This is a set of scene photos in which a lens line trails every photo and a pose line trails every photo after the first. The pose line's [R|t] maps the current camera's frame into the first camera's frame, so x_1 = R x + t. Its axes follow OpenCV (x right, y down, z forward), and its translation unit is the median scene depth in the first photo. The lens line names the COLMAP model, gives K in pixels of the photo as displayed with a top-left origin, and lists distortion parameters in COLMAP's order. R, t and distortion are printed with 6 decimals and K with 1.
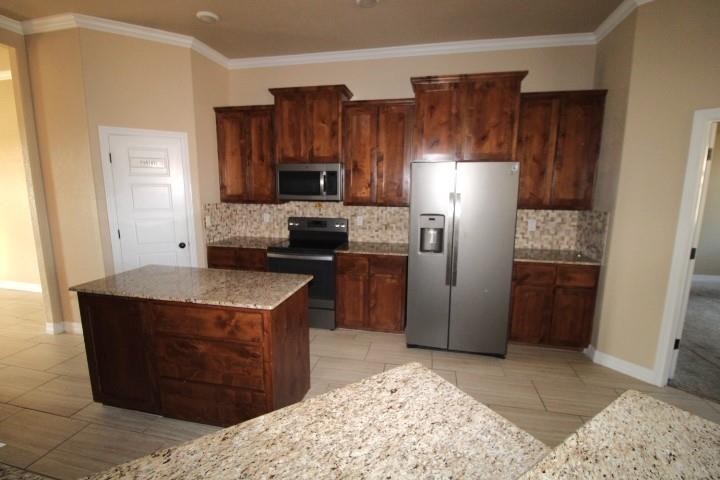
lens RADIAL K [[331.7, 0, 360.9], [0, 331.7, 238.7], [0, 0, 1]] dist [-0.019918, -0.001868]
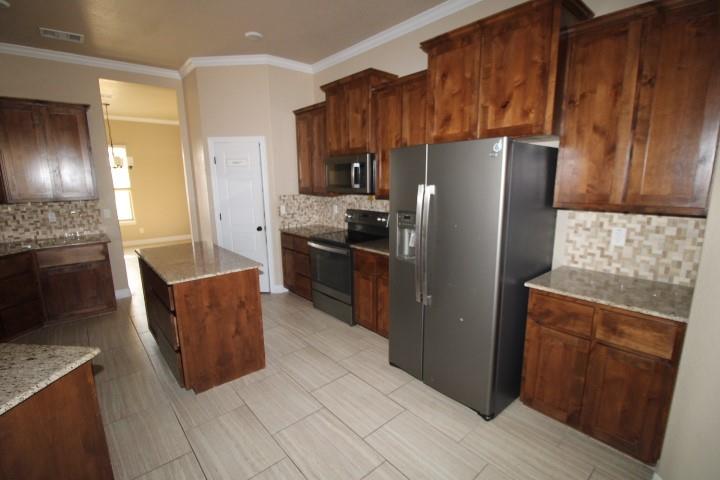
lens RADIAL K [[331.7, 0, 359.5], [0, 331.7, 239.5], [0, 0, 1]] dist [-0.019918, -0.001868]
pose [[0.804984, 0.090828, -0.586302, 0.487031], [-0.075397, 0.995861, 0.050756, -0.030761], [0.588486, 0.003348, 0.808501, 0.222592]]
